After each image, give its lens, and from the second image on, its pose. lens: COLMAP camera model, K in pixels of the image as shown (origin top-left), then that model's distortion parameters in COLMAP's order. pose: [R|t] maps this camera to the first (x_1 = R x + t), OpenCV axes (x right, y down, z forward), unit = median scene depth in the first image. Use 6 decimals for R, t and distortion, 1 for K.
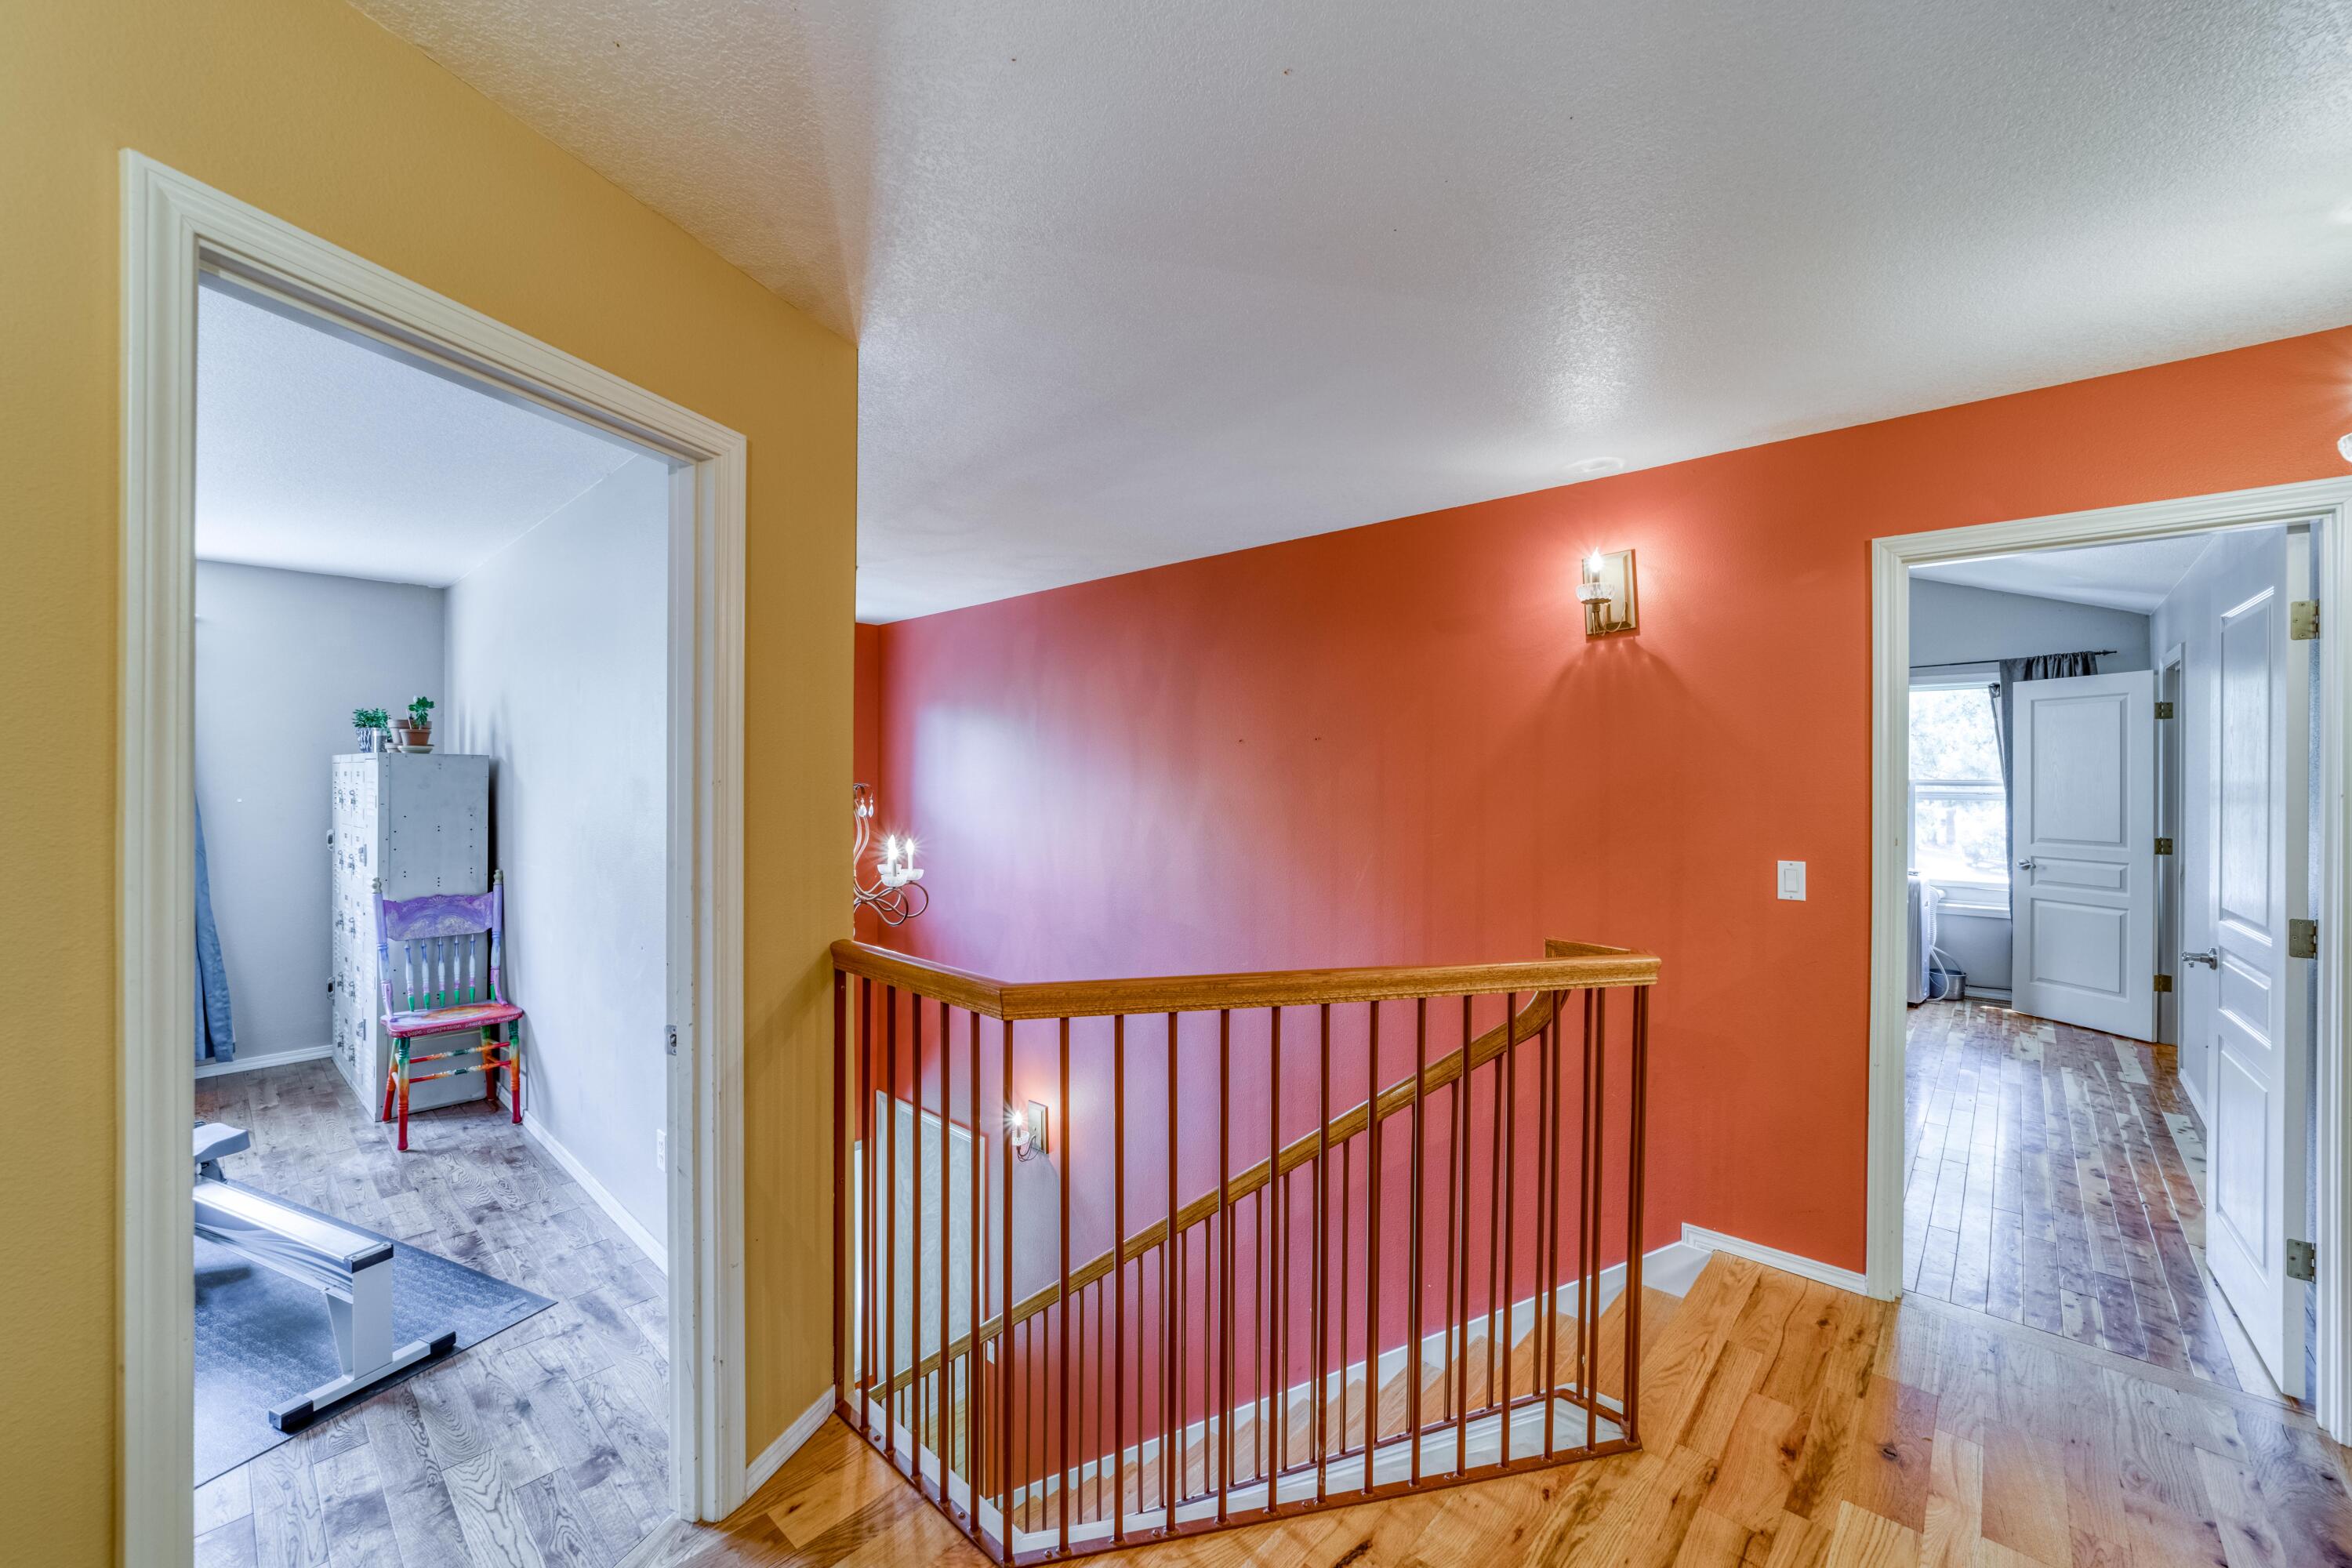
lens RADIAL K [[914.3, 0, 1181.0], [0, 914.3, 777.9], [0, 0, 1]] dist [0.001694, 0.002920]
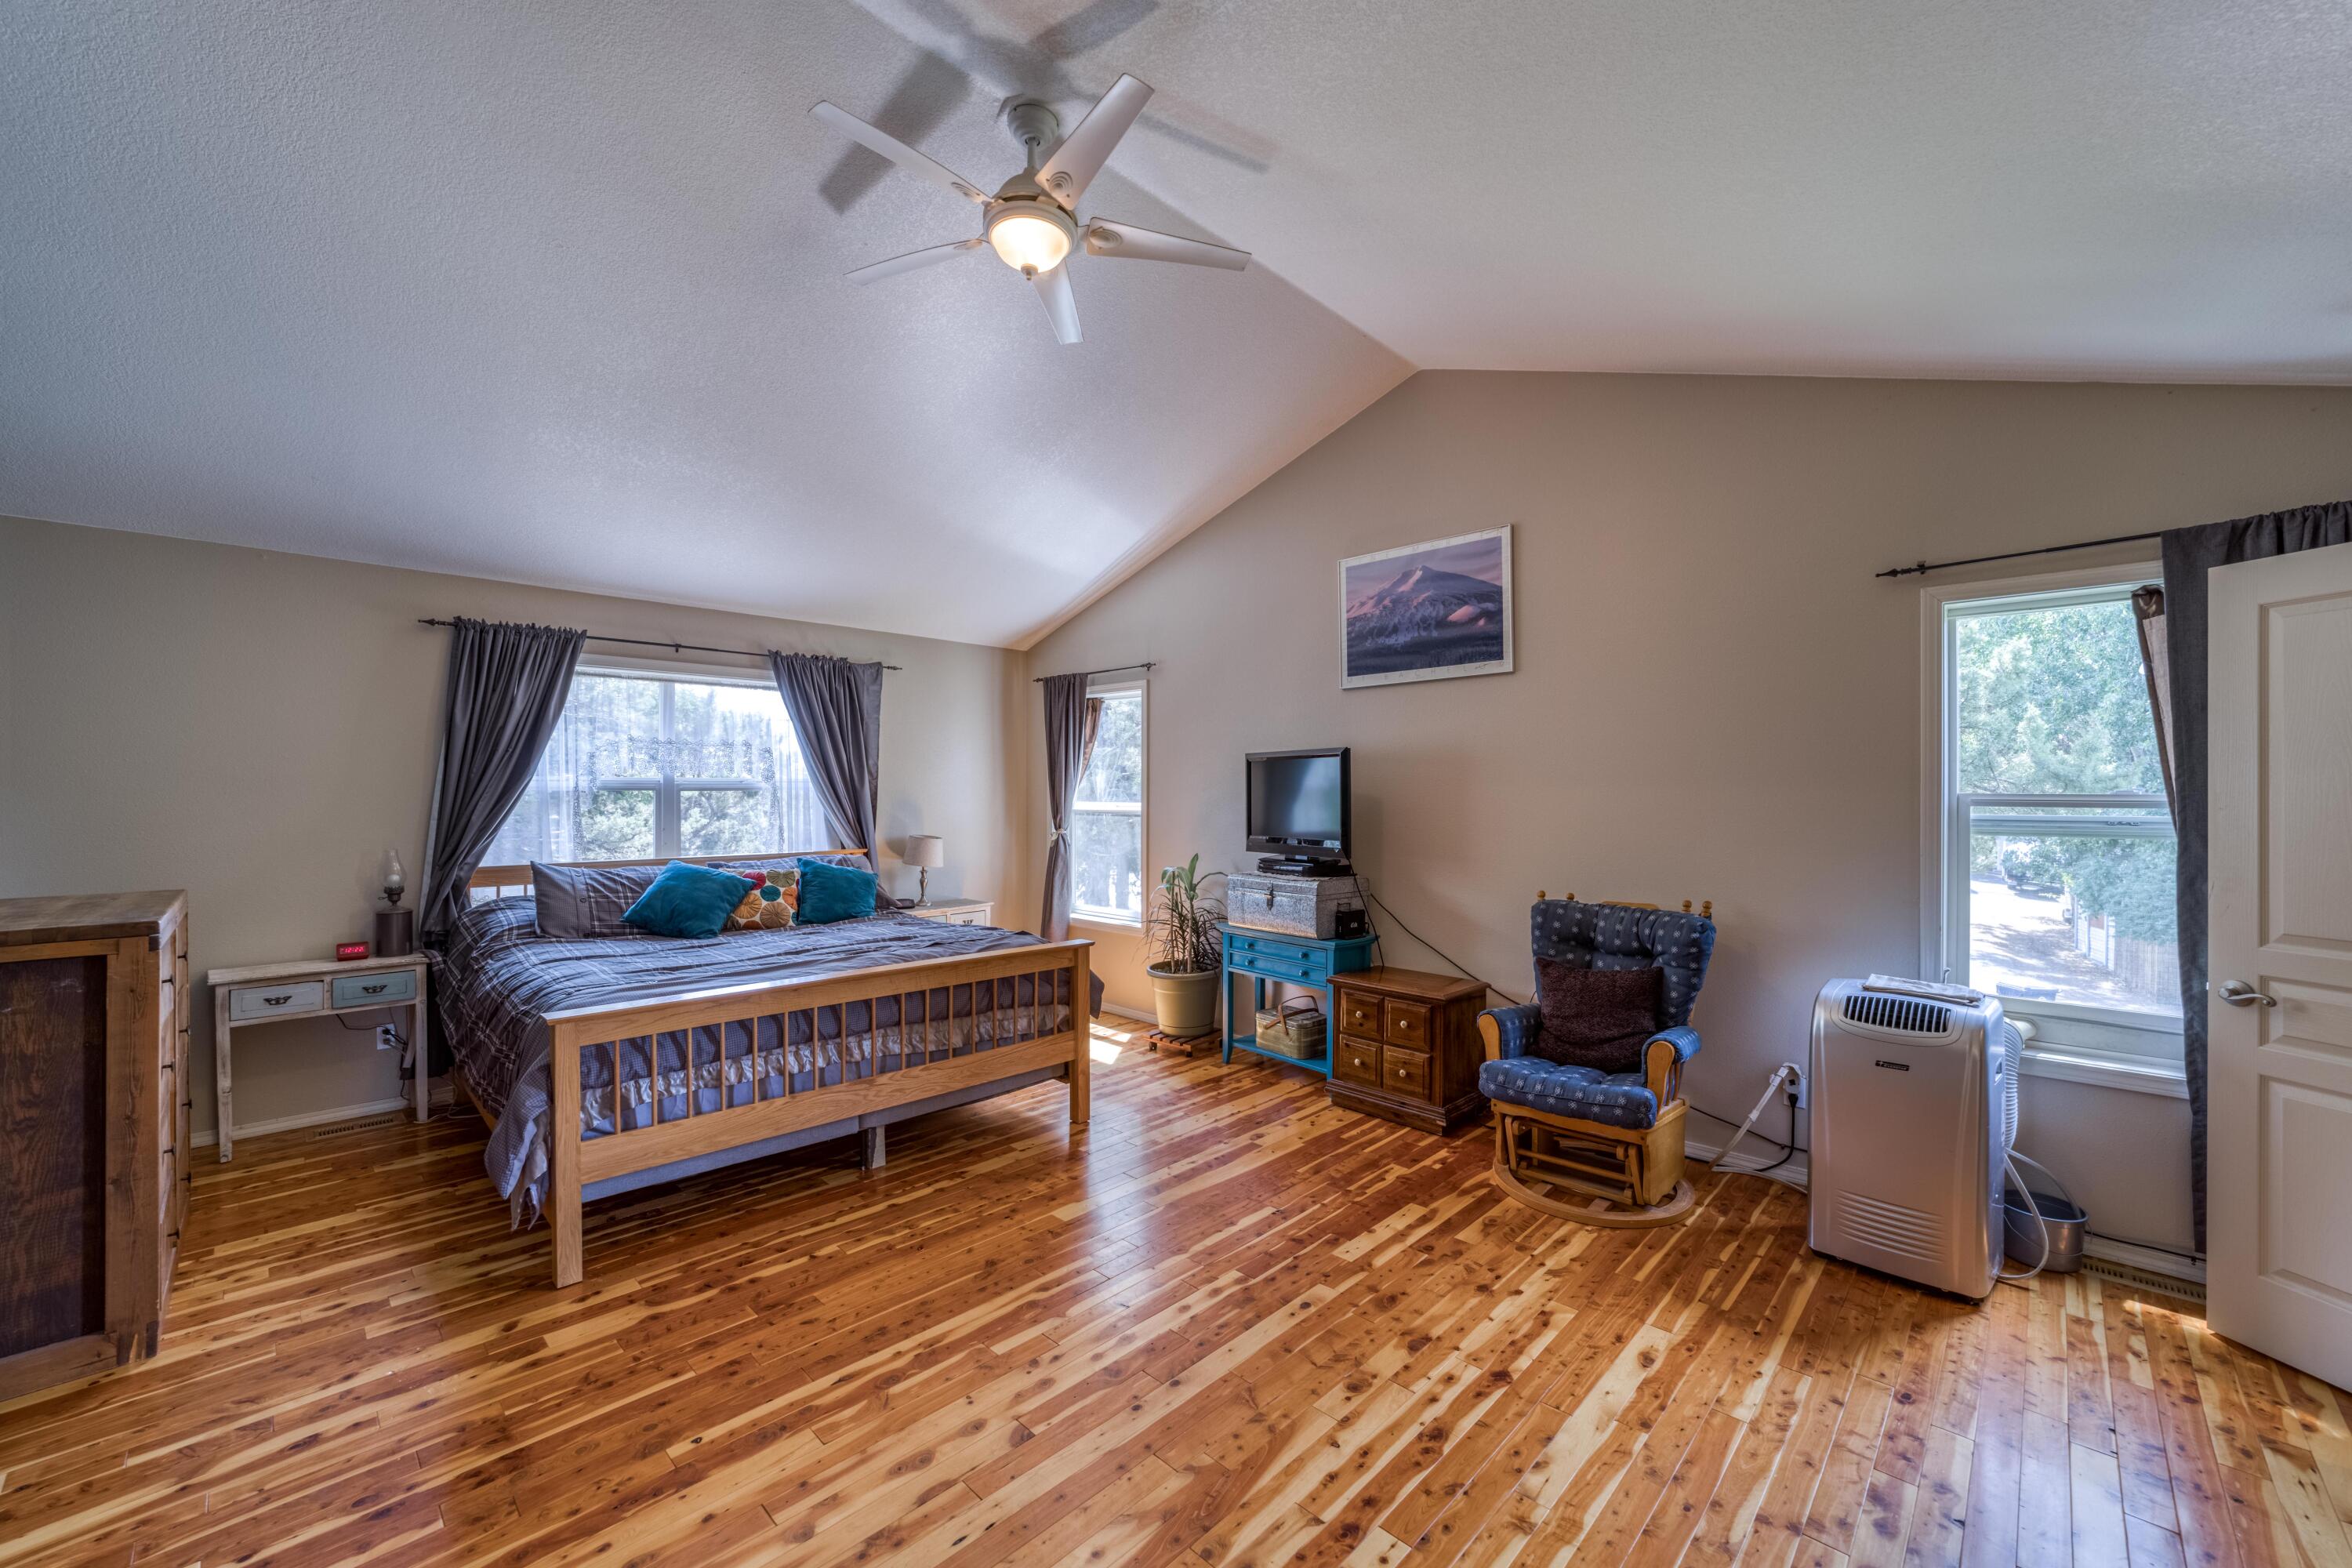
lens RADIAL K [[914.3, 0, 1170.4], [0, 914.3, 795.8], [0, 0, 1]] dist [0.001694, 0.002920]
pose [[0.999582, -0.004994, -0.028477, 0.404774], [0.005033, 0.999986, 0.001305, -0.000759], [0.028470, -0.001447, 0.999594, 0.519101]]
